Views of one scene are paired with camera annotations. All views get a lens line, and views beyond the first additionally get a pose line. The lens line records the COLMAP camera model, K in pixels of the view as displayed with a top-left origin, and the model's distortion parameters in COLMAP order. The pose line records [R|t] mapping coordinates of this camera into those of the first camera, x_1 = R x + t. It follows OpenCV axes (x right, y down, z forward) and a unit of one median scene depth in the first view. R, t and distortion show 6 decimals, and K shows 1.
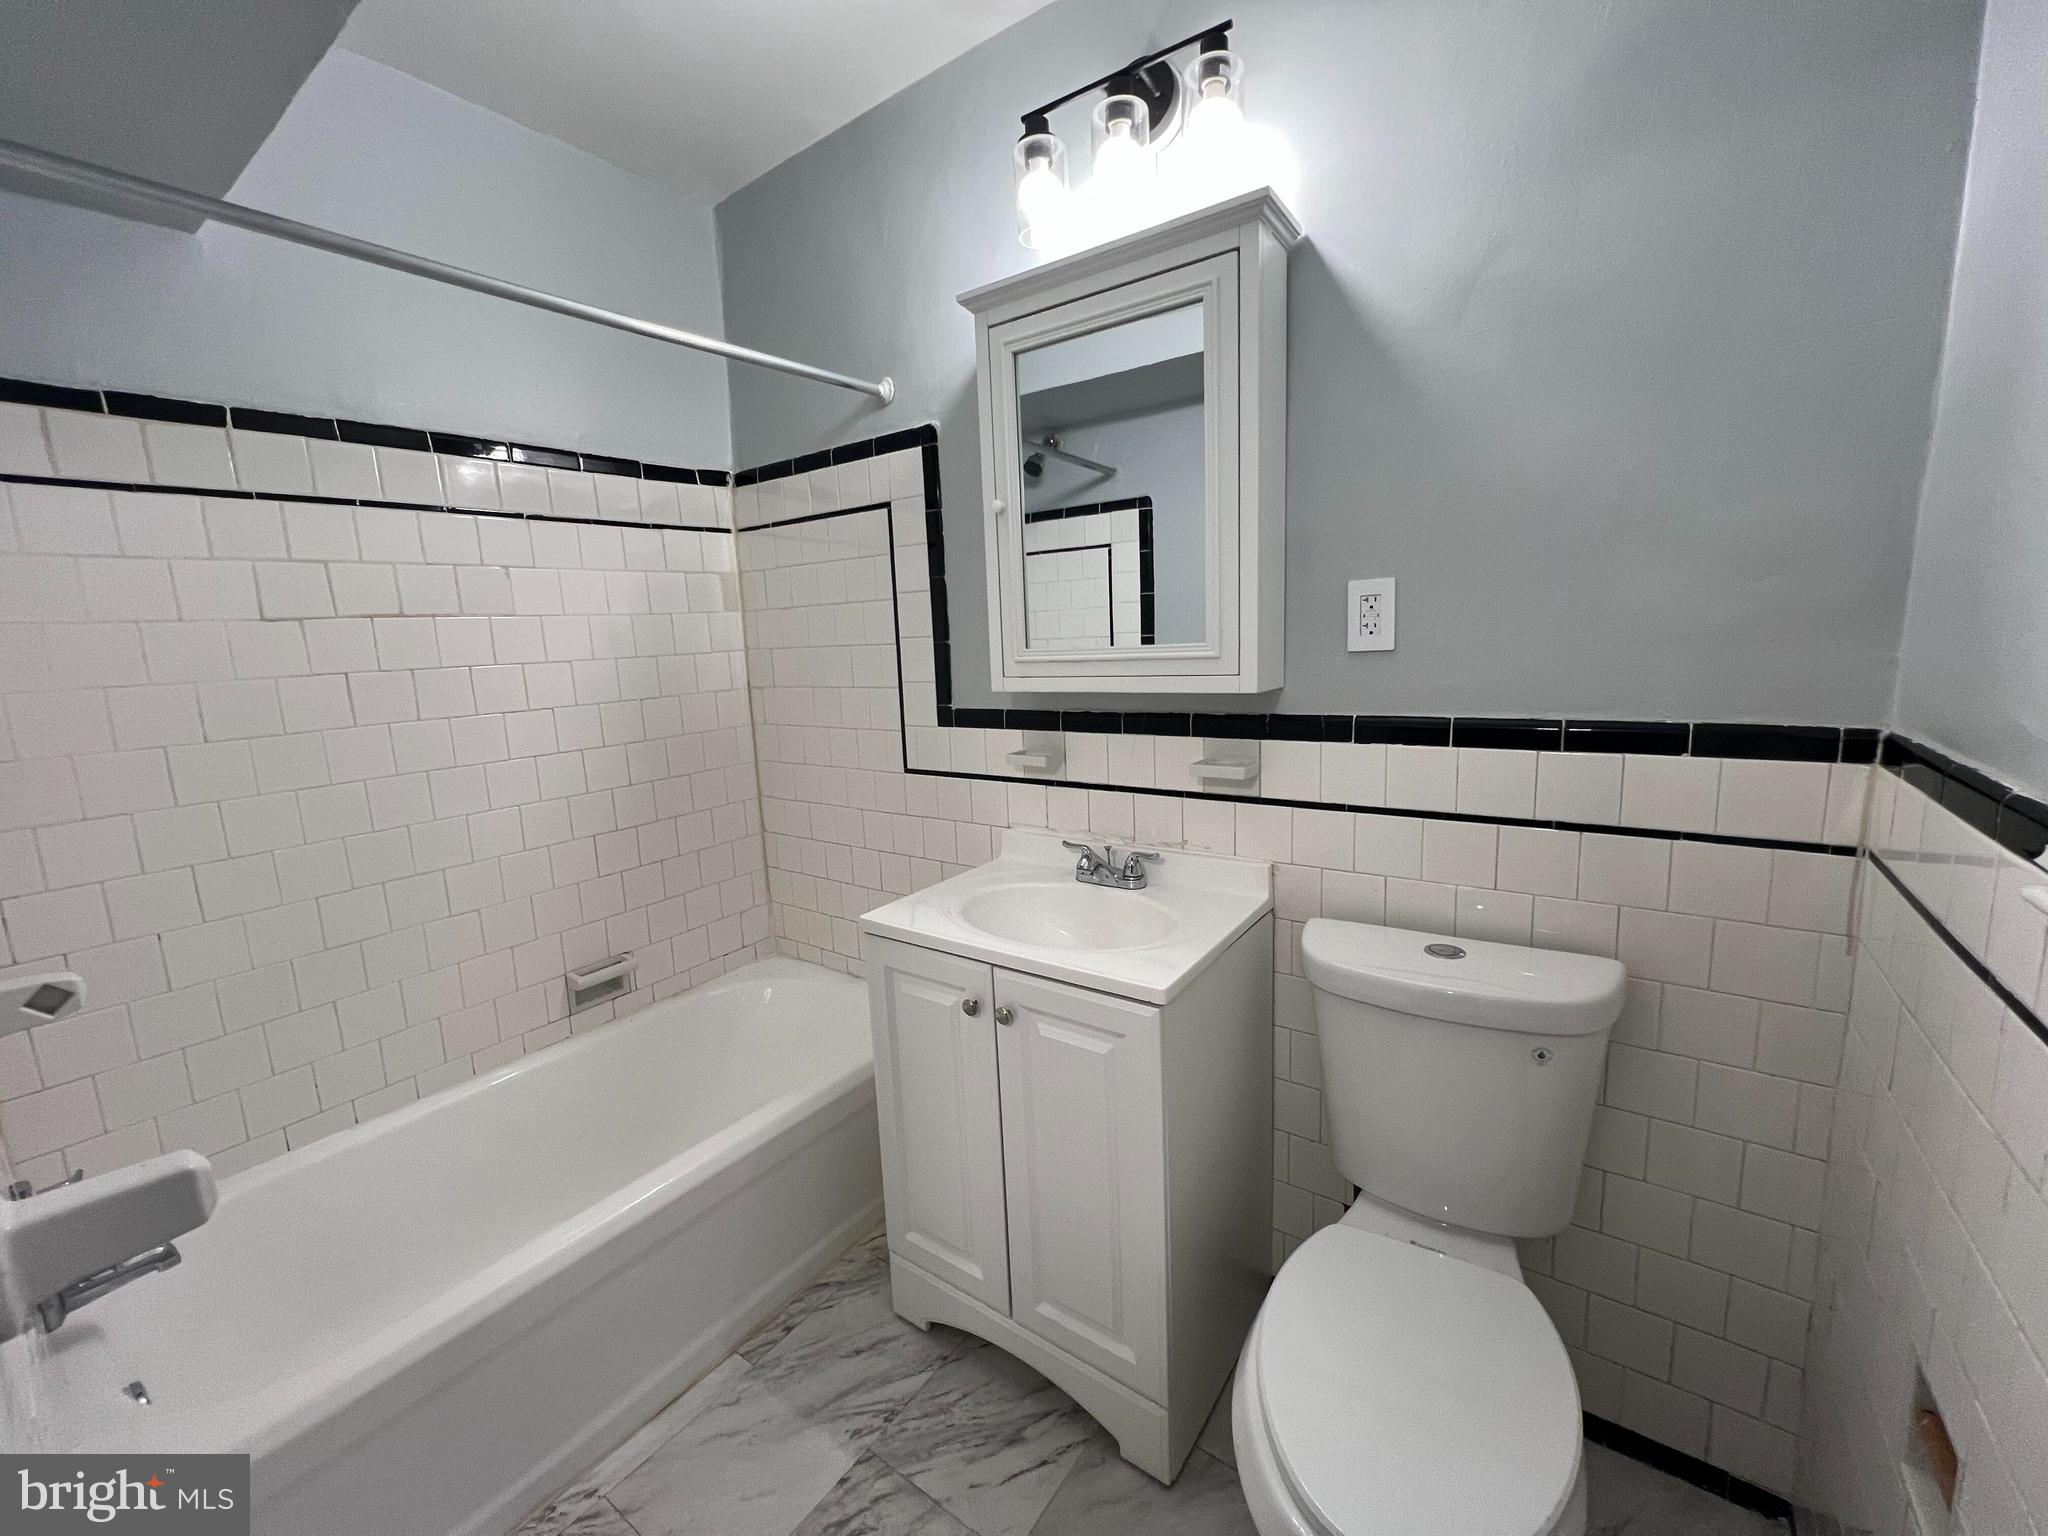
lens RADIAL K [[816.1, 0, 1018.3], [0, 816.1, 757.8], [0, 0, 1]] dist [0.000856, -0.000644]
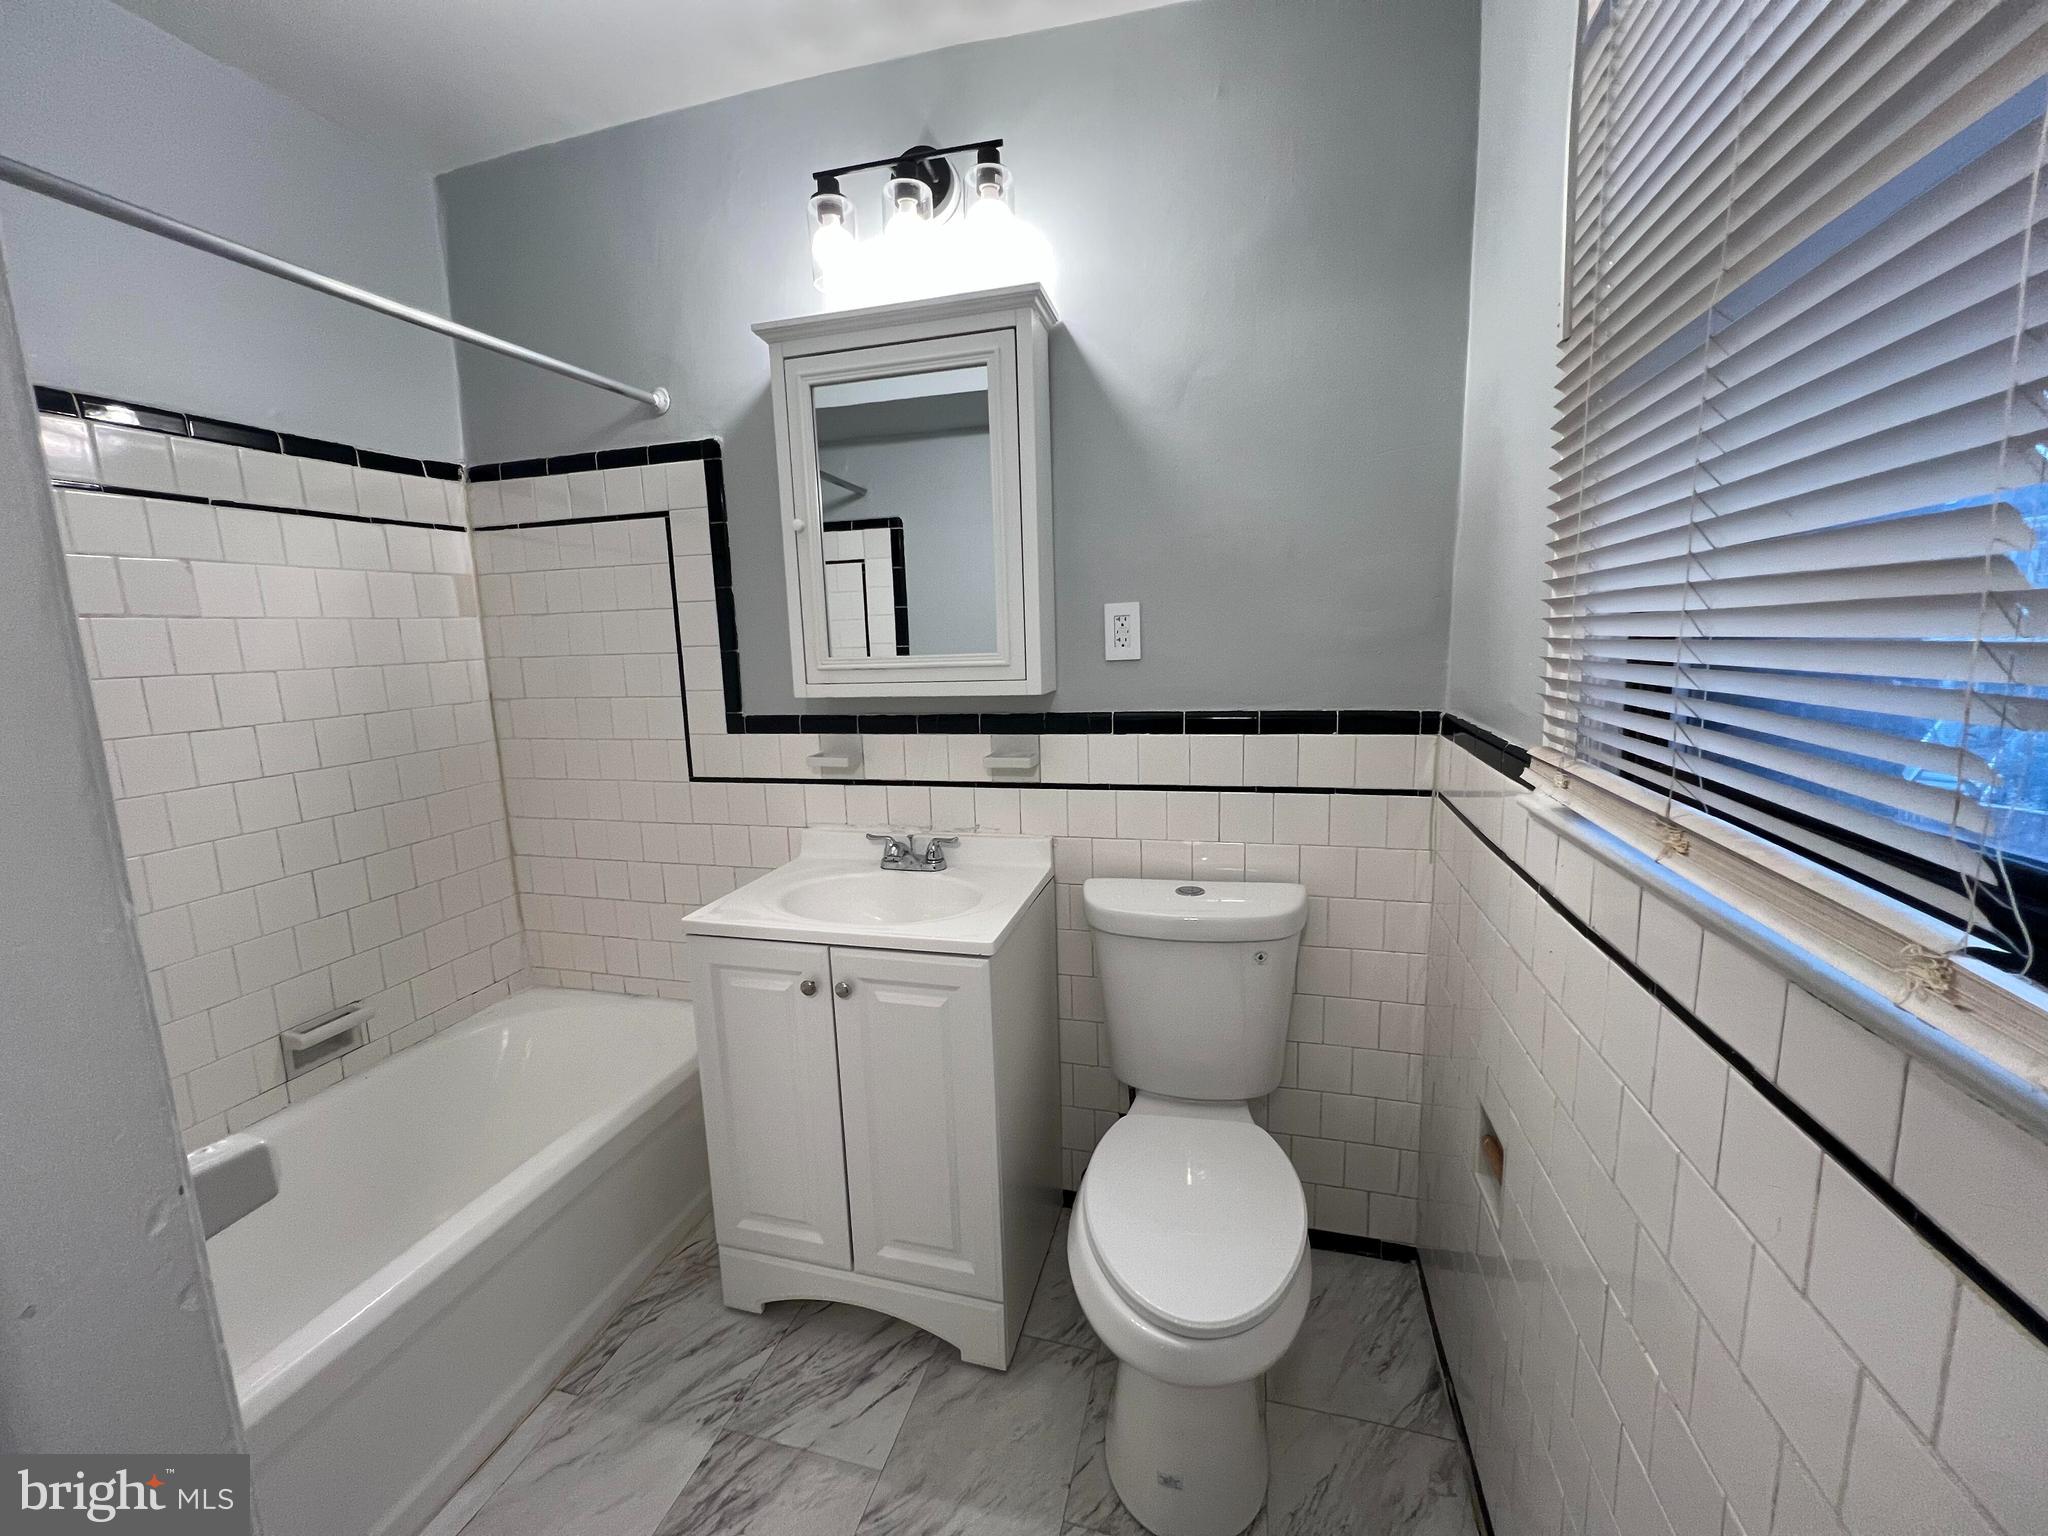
lens RADIAL K [[816.1, 0, 1018.3], [0, 816.1, 757.8], [0, 0, 1]] dist [0.000856, -0.000644]
pose [[0.938706, -0.039529, 0.342446, -0.134936], [0.044090, 0.999012, -0.005543, 0.016634], [-0.341889, 0.020302, 0.939521, -0.102820]]
